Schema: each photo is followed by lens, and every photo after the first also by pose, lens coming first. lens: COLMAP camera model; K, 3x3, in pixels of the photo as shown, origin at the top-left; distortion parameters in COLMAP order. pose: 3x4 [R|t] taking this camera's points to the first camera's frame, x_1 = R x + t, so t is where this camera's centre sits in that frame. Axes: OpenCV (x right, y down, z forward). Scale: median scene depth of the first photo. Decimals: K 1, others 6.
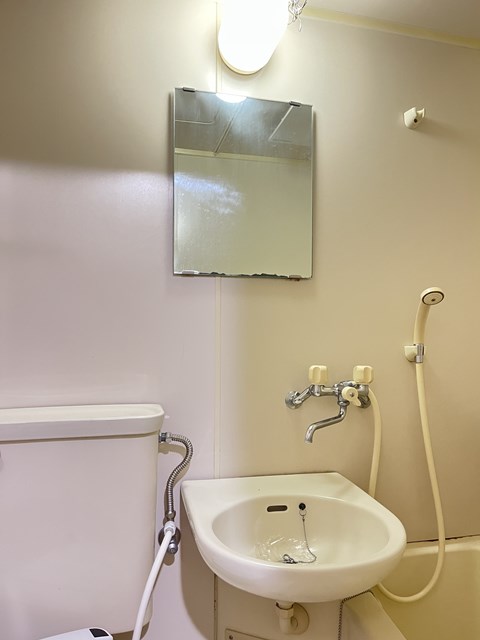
lens RADIAL K [[485.2, 0, 239.3], [0, 485.2, 326.1], [0, 0, 1]] dist [0.067532, -0.104049]
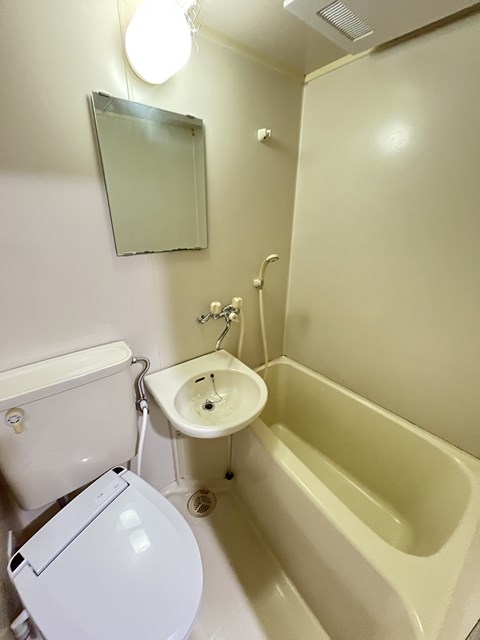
lens RADIAL K [[261.1, 0, 240.0], [0, 261.1, 320.0], [0, 0, 1]] dist [0.000312, -0.000427]
pose [[0.913102, -0.149634, 0.379283, -0.129762], [-0.008990, 0.922610, 0.385629, -0.235308], [-0.407633, -0.355528, 0.841092, 0.151440]]
